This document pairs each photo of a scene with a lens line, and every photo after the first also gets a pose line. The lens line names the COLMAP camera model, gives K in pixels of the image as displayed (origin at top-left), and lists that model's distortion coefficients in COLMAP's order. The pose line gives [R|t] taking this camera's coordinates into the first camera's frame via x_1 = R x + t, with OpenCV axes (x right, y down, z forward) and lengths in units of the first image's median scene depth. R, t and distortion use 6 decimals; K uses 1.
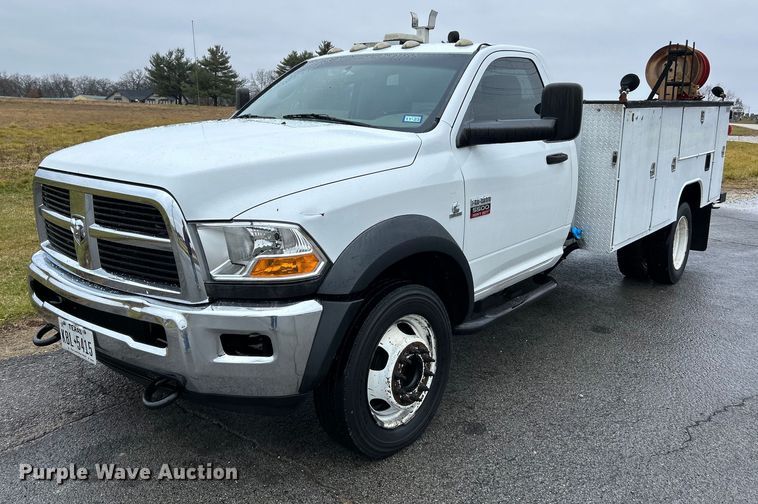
lens RADIAL K [[695.6, 0, 379.0], [0, 695.6, 252.0], [0, 0, 1]] dist [0.001096, -0.004065]
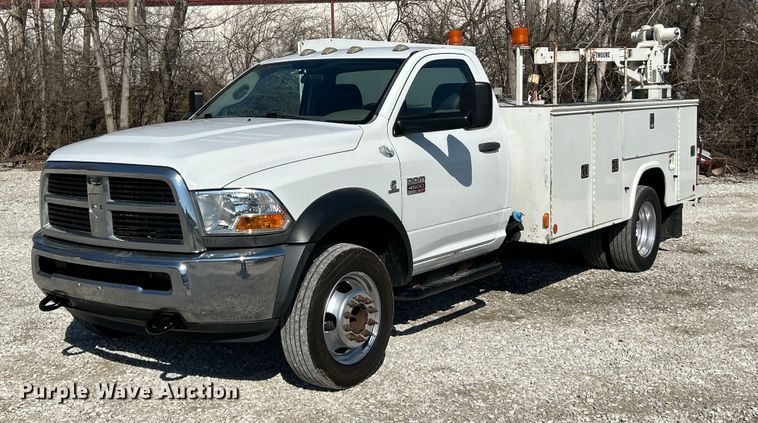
lens RADIAL K [[1010.6, 0, 379.0], [0, 1010.6, 211.5], [0, 0, 1]] dist [-0.018000, -0.009084]
pose [[0.998490, -0.032901, 0.043984, 0.006139], [0.037126, 0.994396, -0.098984, 0.152271], [-0.040481, 0.100468, 0.994116, -0.725227]]
